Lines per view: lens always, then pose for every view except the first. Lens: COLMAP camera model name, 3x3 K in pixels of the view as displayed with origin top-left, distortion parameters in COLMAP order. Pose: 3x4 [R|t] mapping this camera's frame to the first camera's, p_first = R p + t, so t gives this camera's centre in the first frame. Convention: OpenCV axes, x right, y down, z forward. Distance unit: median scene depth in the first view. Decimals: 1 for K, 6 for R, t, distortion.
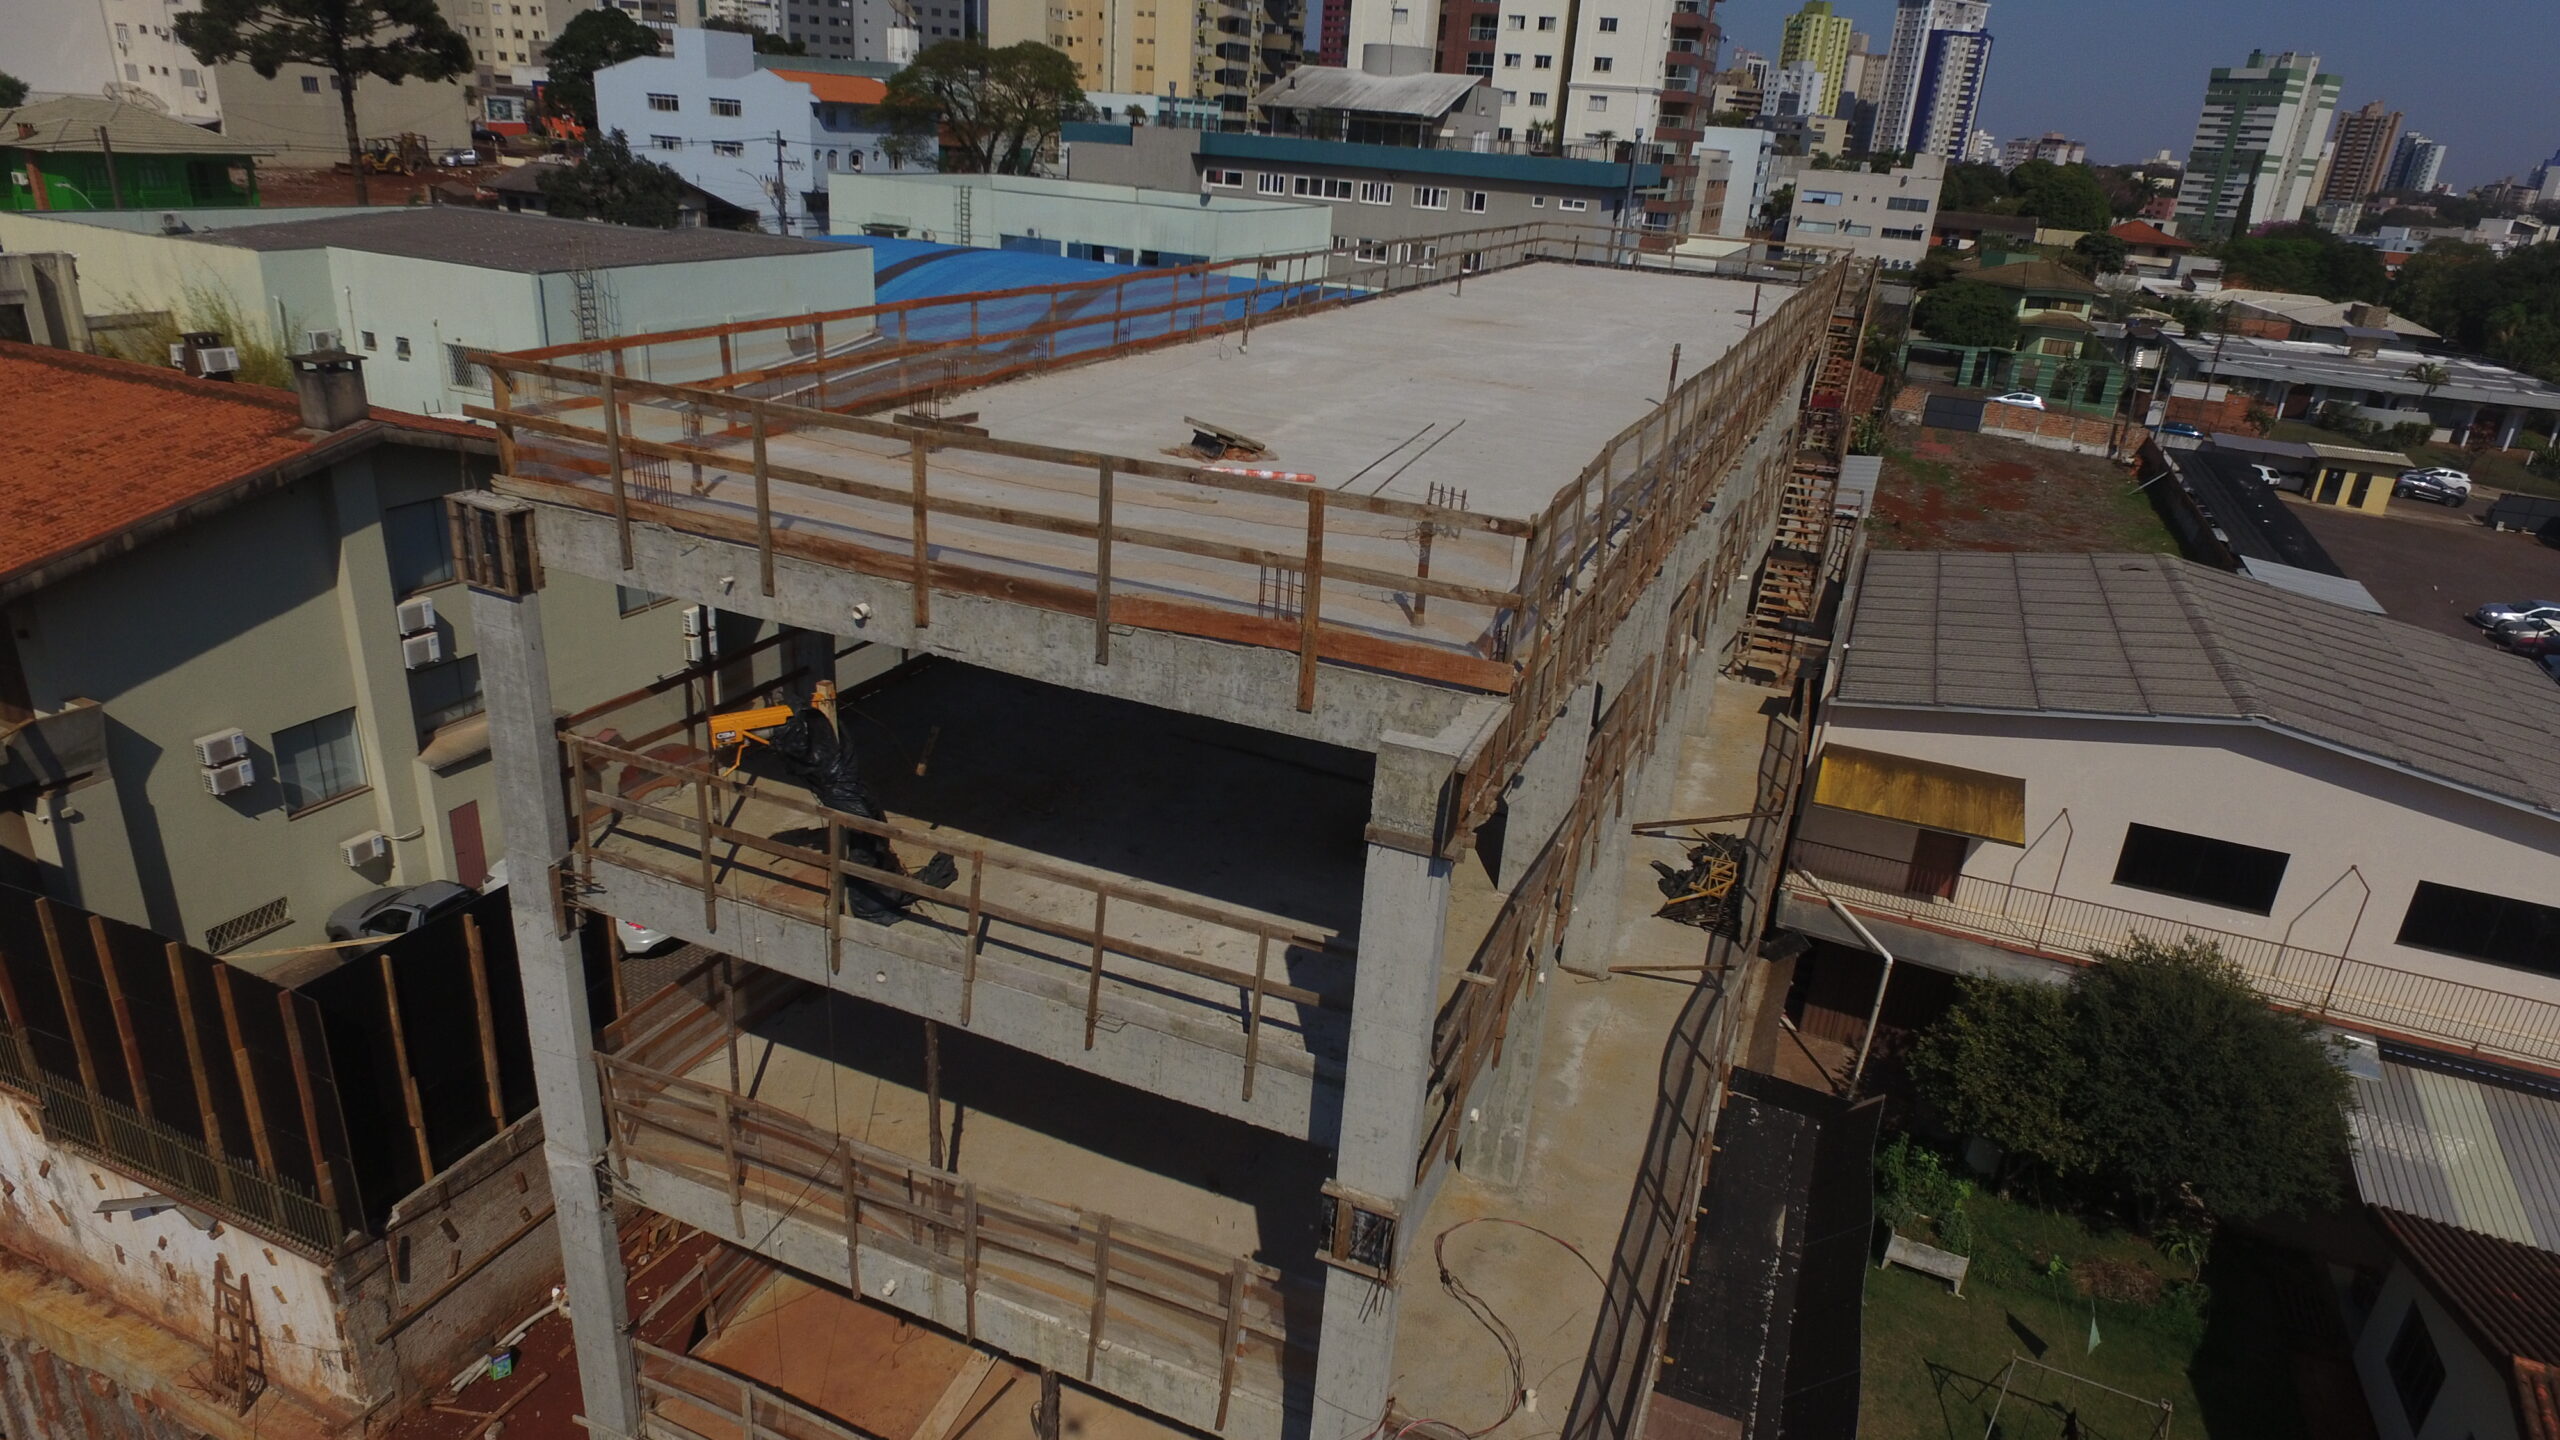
lens RADIAL K [[1468.7, 0, 1276.1], [0, 1468.7, 720.3], [0, 0, 1]] dist [-0.003515, 0.007318]
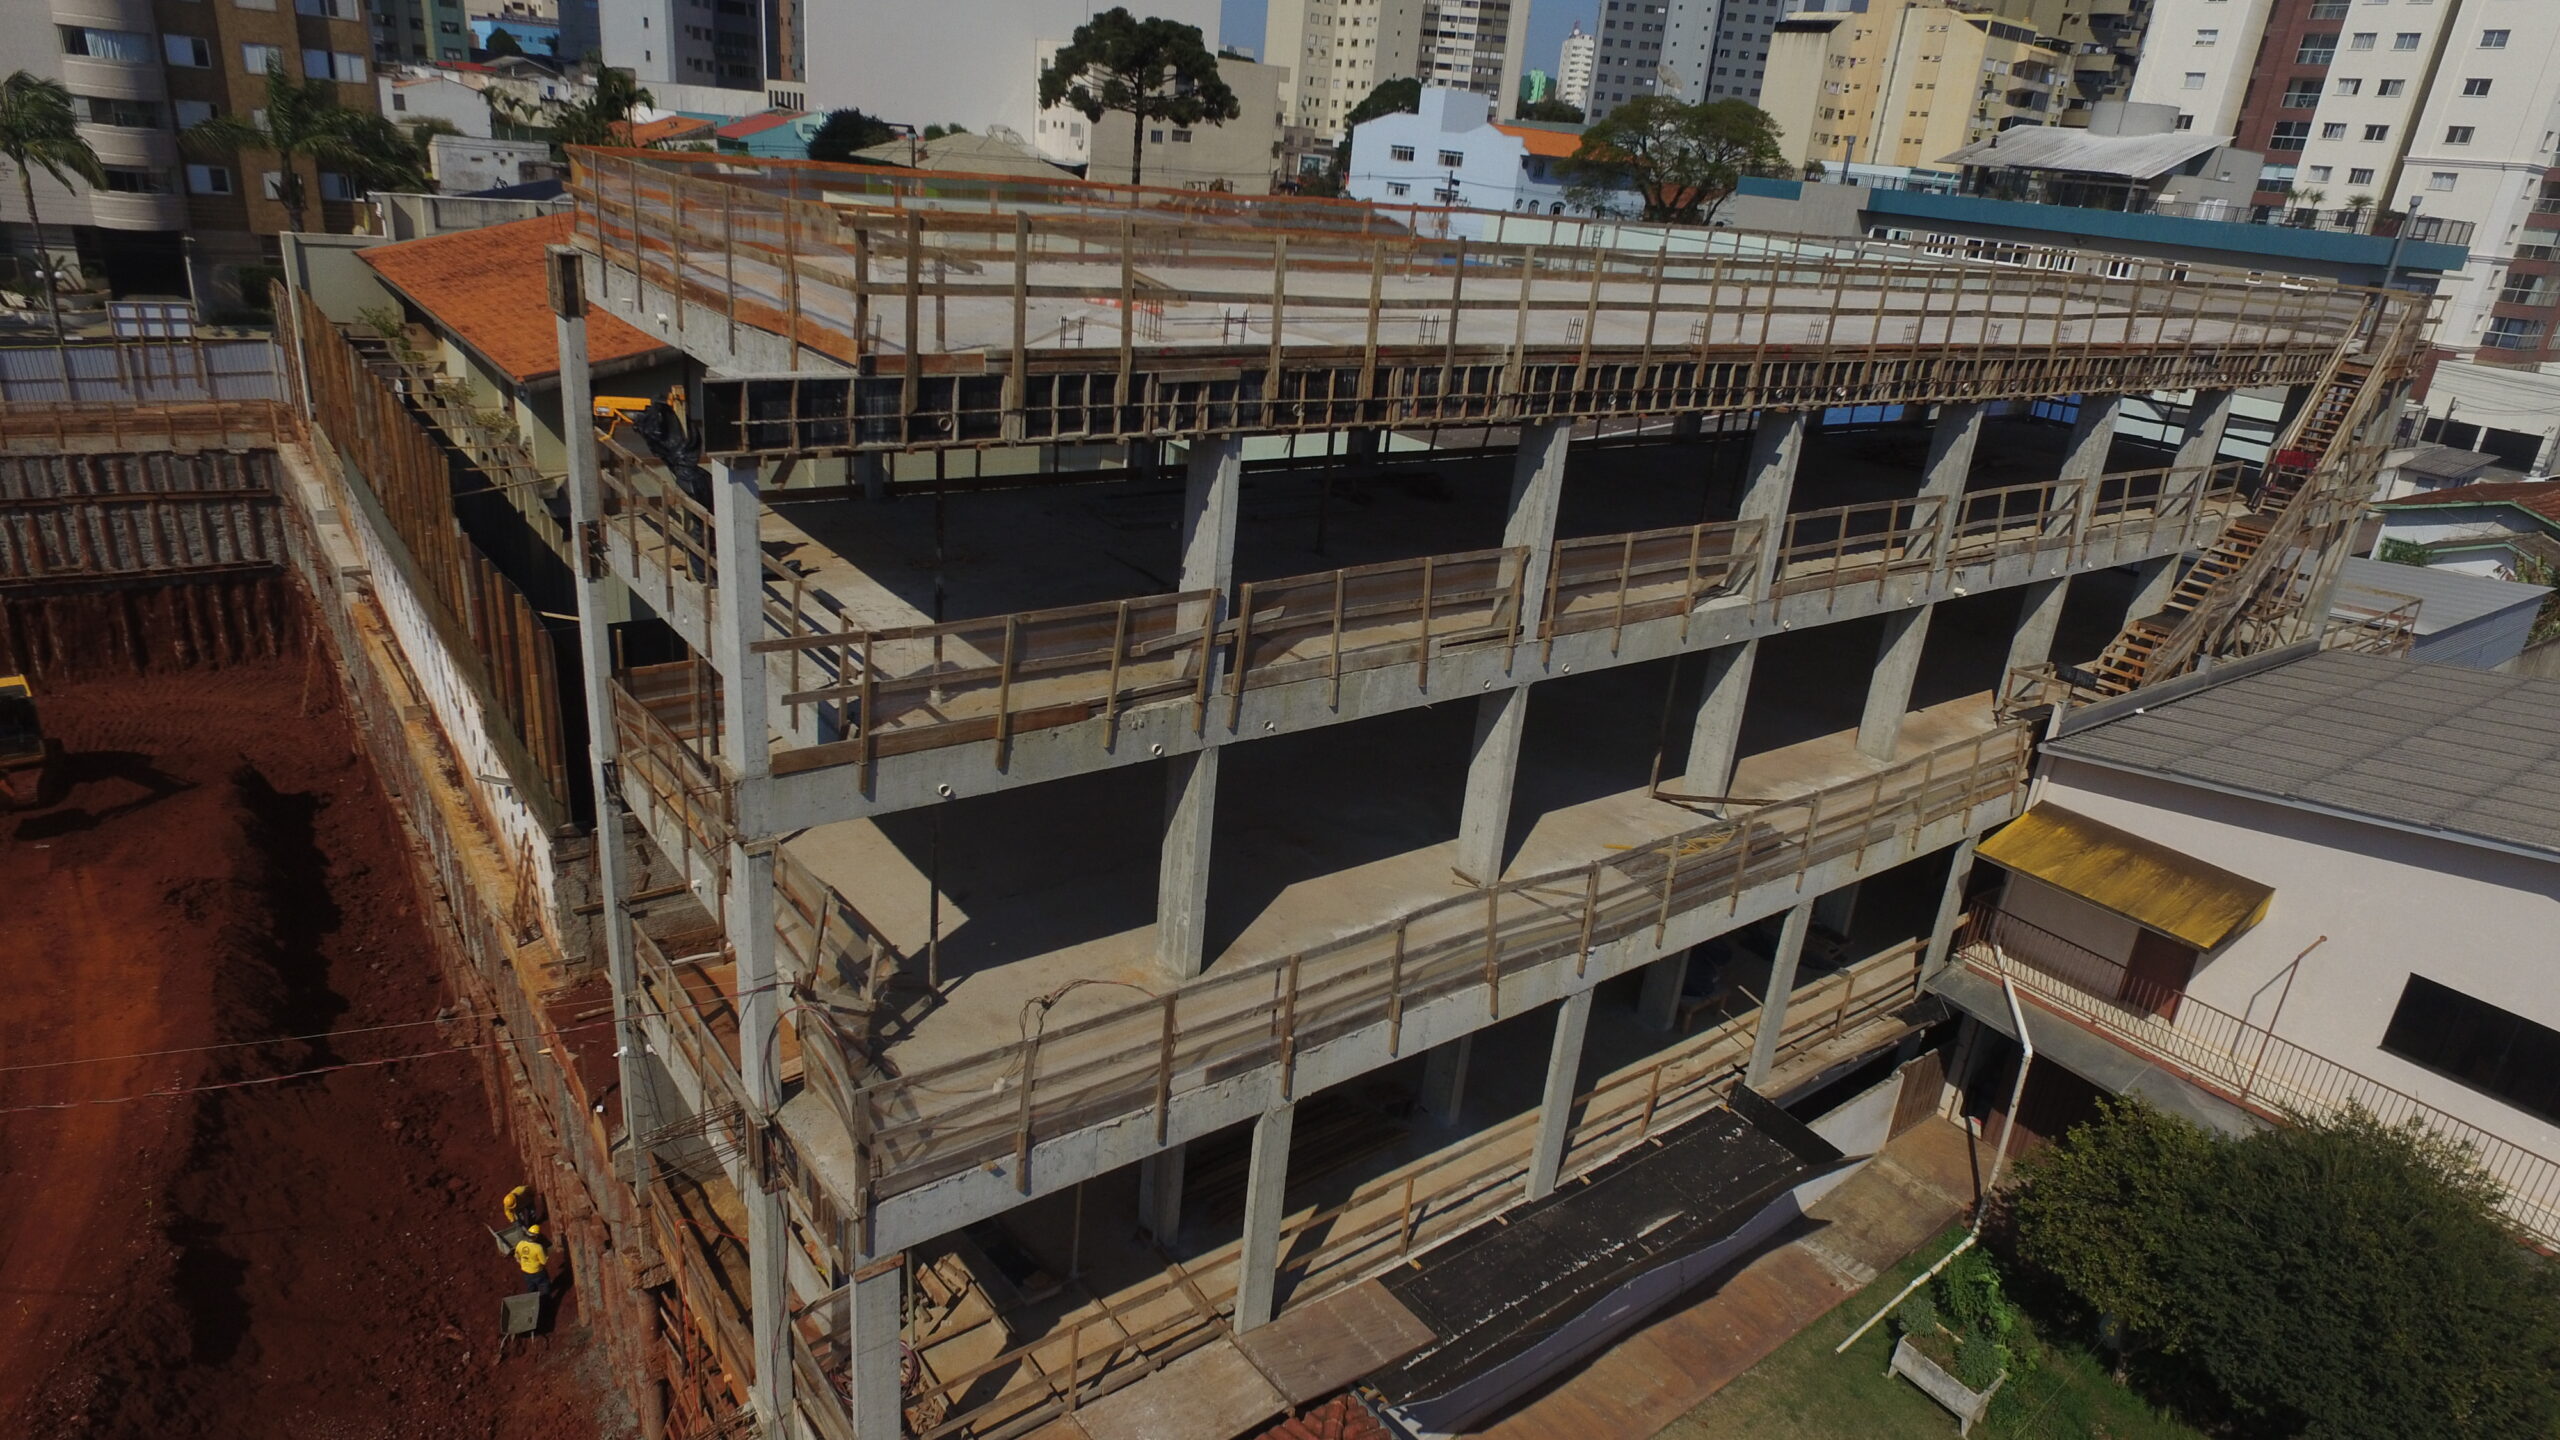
lens RADIAL K [[1468.7, 0, 1287.3], [0, 1468.7, 718.2], [0, 0, 1]] dist [-0.003515, 0.007318]
pose [[0.870277, 0.195692, -0.452020, 0.344510], [-0.219339, 0.975649, 0.000089, 0.060506], [0.441030, 0.099068, 0.892008, 0.032172]]
